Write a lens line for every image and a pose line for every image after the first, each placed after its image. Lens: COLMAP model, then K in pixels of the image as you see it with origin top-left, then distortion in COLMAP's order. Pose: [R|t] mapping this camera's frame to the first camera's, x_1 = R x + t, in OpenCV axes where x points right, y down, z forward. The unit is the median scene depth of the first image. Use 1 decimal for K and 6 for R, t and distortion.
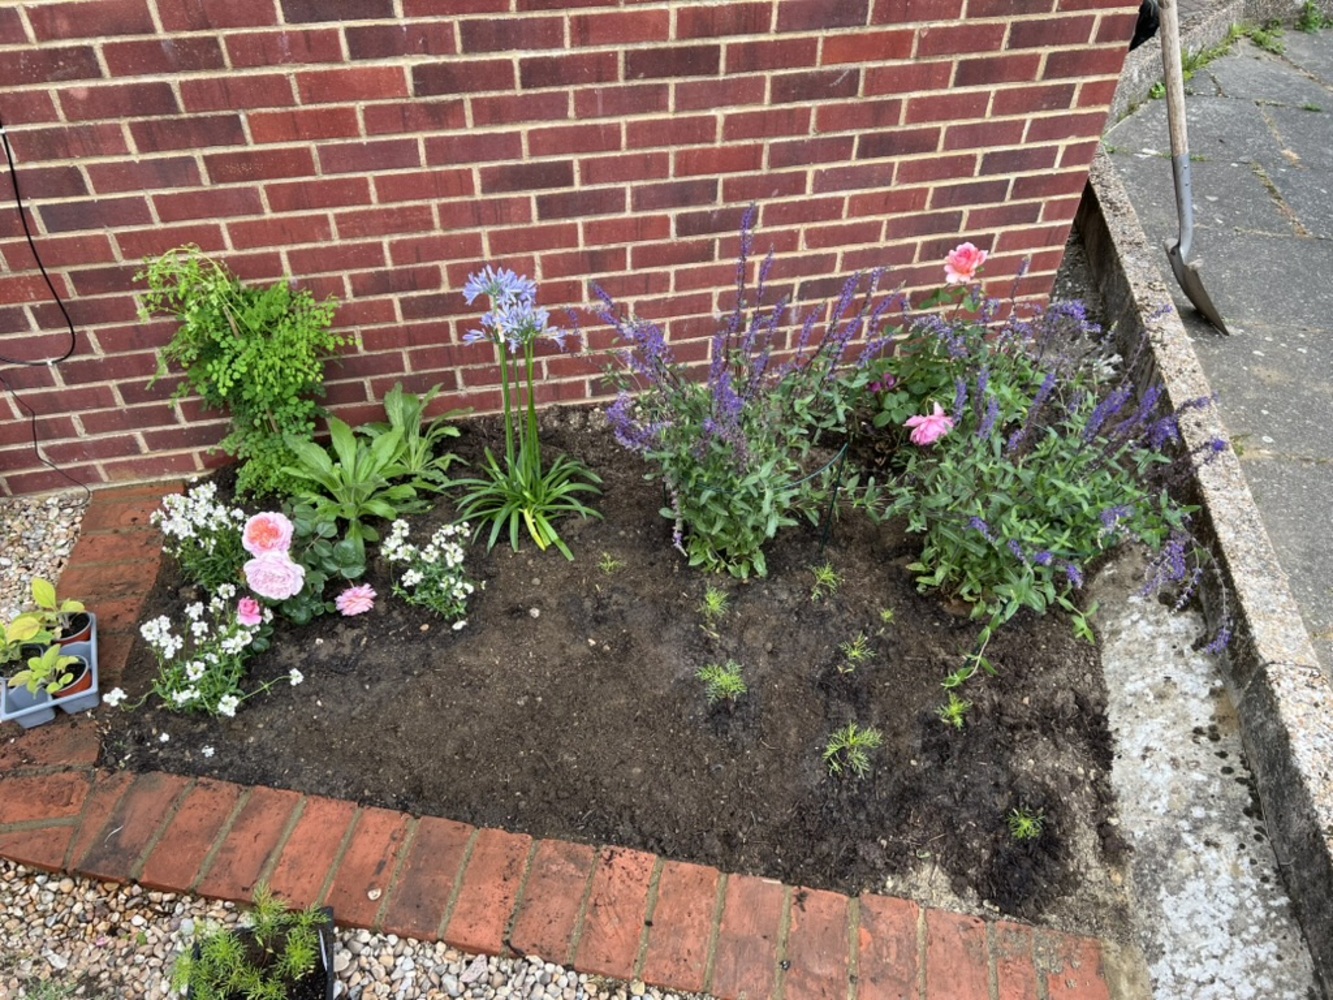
lens RADIAL K [[997.8, 0, 663.3], [0, 997.8, 499.5], [0, 0, 1]] dist [0.027179, -0.034320]
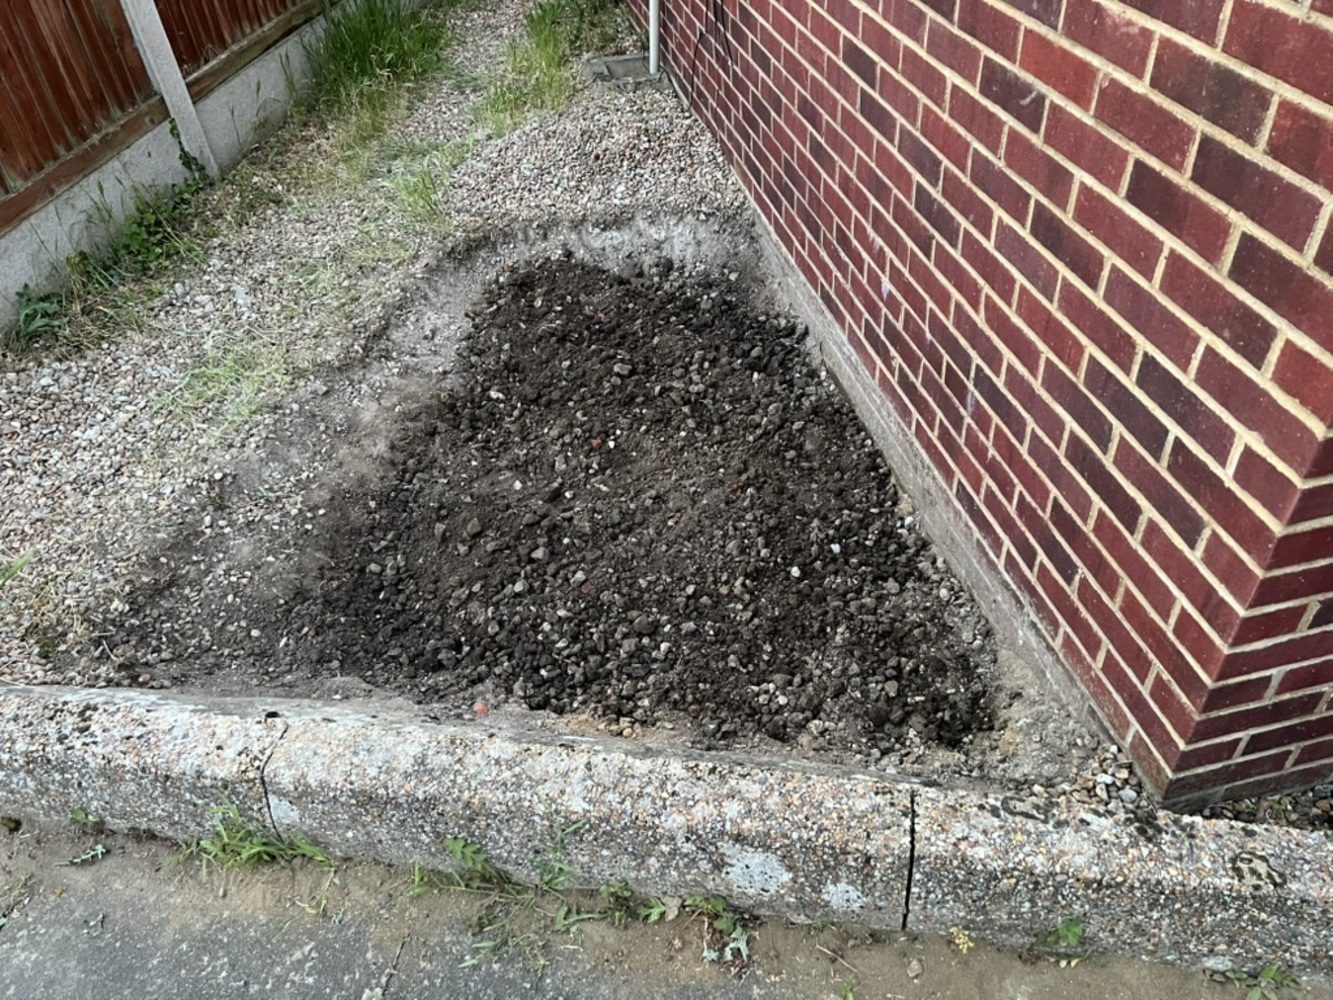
lens RADIAL K [[997.8, 0, 666.7], [0, 997.8, 503.2], [0, 0, 1]] dist [0.027179, -0.034320]
pose [[-0.011852, 0.661588, -0.749774, 0.884486], [-0.622804, 0.581737, 0.523160, -0.463660], [0.782288, 0.473163, 0.405144, 0.655506]]
